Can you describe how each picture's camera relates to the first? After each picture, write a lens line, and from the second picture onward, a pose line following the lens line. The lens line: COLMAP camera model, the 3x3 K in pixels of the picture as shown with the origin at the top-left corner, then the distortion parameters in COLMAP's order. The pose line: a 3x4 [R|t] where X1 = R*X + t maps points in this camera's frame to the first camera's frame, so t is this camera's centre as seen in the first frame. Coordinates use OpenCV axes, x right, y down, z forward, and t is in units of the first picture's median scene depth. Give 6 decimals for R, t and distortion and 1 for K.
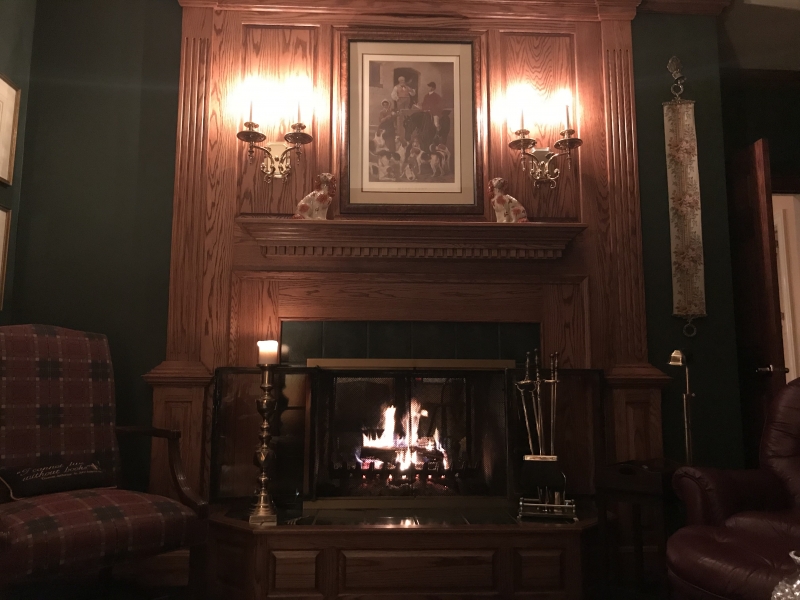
lens RADIAL K [[678.7, 0, 402.8], [0, 678.7, 289.5], [0, 0, 1]] dist [0.052675, -0.022281]
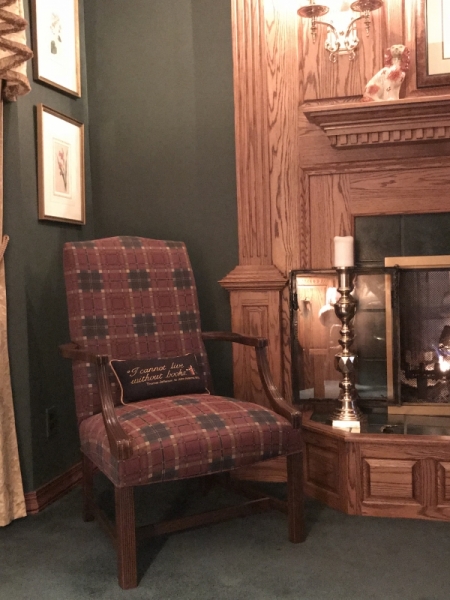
lens RADIAL K [[682.4, 0, 226.1], [0, 682.4, 303.8], [0, 0, 1]] dist [-0.013153, 0.000000]
pose [[0.951899, -0.018165, -0.305873, -0.069580], [0.073975, 0.982337, 0.171877, -0.010749], [0.297348, -0.186236, 0.936430, 0.072359]]
